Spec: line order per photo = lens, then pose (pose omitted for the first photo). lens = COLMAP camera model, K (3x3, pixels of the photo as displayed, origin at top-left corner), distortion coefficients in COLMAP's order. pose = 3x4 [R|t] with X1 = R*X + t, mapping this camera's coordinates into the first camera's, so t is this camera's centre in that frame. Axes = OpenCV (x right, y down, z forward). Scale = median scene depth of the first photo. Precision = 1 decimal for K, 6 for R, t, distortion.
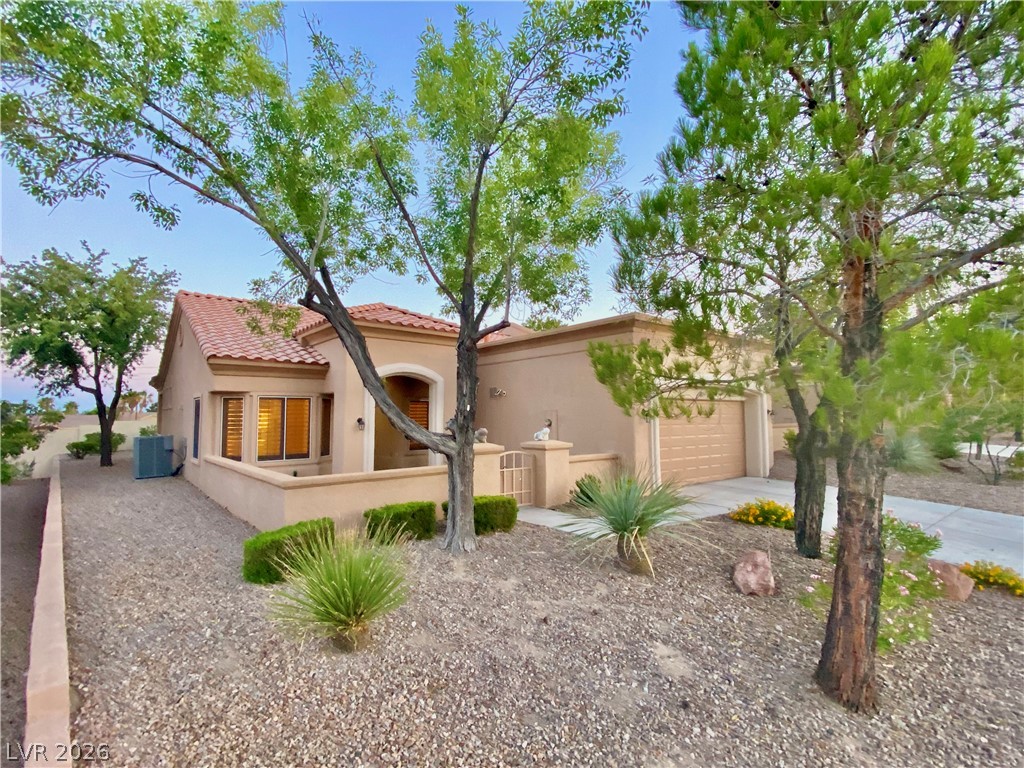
lens RADIAL K [[502.7, 0, 522.6], [0, 502.7, 380.2], [0, 0, 1]] dist [-0.013464, -0.005263]
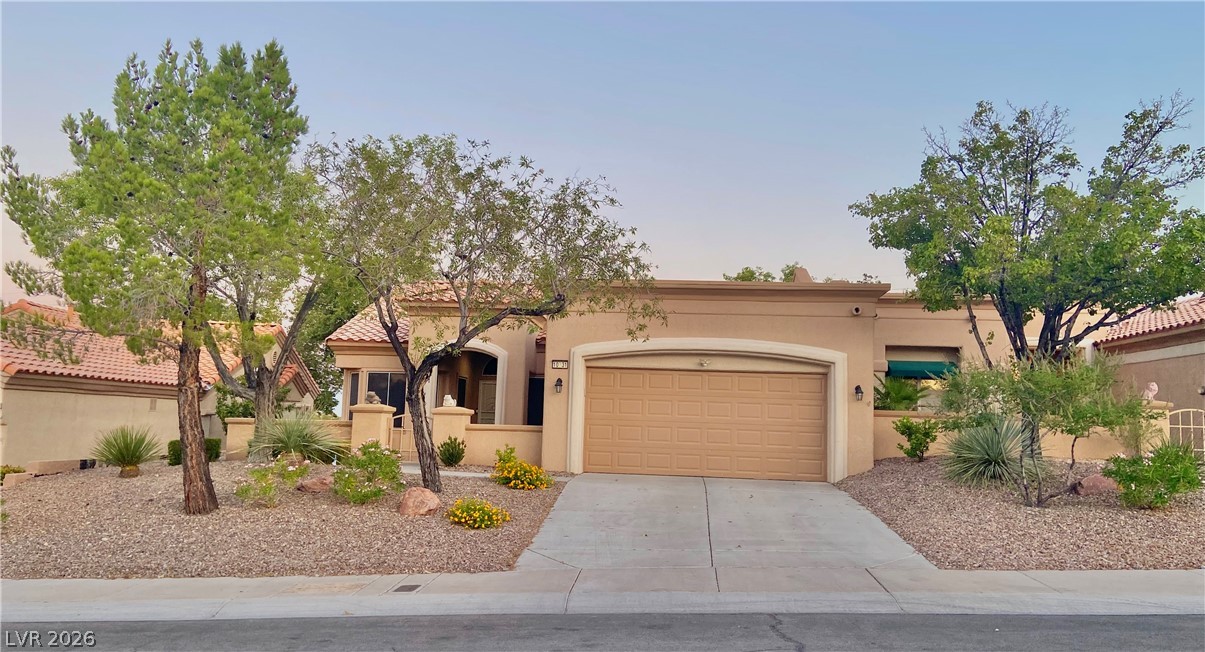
lens RADIAL K [[887.7, 0, 608.0], [0, 887.7, 337.1], [0, 0, 1]] dist [0.045438, -0.006360]
pose [[0.715092, -0.041069, -0.697823, 1.097274], [0.018846, 0.999042, -0.039484, 0.035845], [0.698776, 0.015084, 0.715182, -0.088738]]
